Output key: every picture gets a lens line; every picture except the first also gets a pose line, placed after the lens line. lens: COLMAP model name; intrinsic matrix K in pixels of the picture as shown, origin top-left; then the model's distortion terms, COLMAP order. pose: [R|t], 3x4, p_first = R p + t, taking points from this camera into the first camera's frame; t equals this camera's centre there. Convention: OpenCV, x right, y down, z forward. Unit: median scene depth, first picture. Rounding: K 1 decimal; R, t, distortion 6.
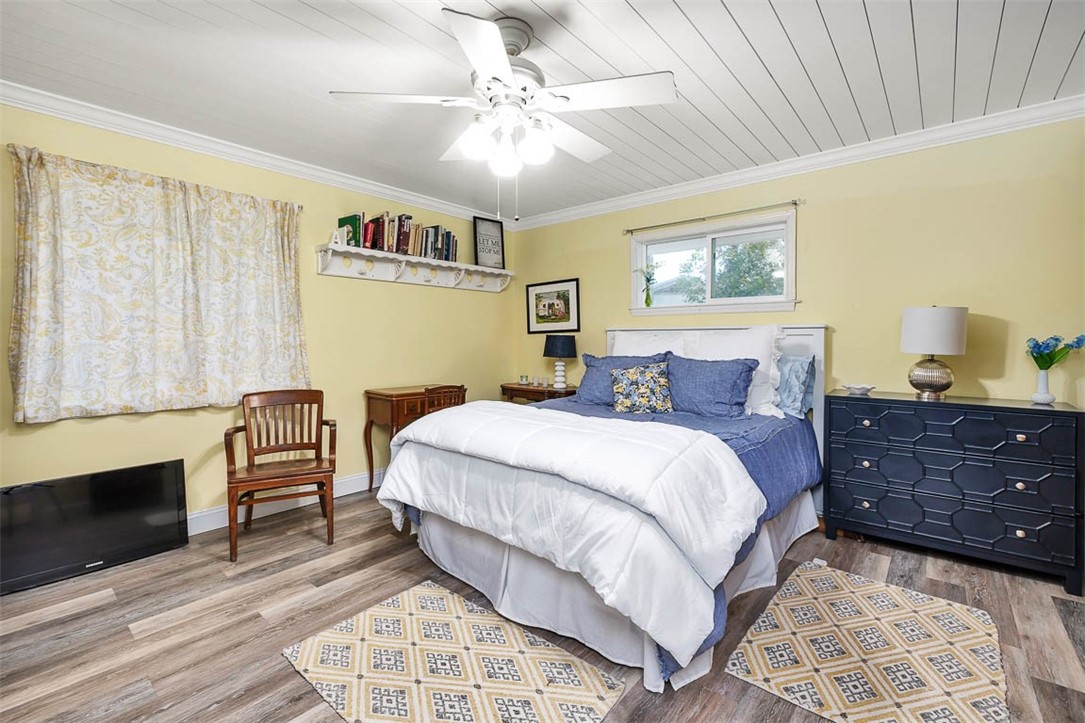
lens RADIAL K [[468.9, 0, 543.5], [0, 468.9, 348.2], [0, 0, 1]] dist [0.002350, 0.000189]
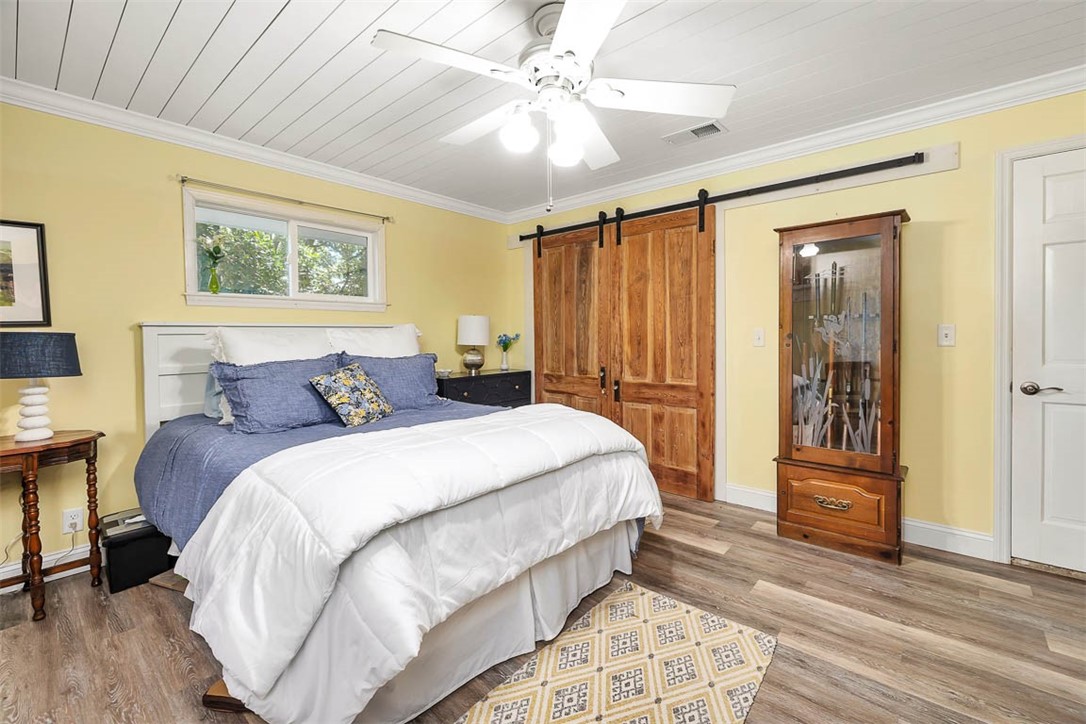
lens RADIAL K [[469.3, 0, 543.6], [0, 469.3, 340.5], [0, 0, 1]] dist [-0.003516, -0.000258]
pose [[0.010832, -0.010896, 0.999882, -0.908397], [0.031359, 0.999453, 0.010551, -0.015897], [-0.999450, 0.031241, 0.011167, 0.911121]]
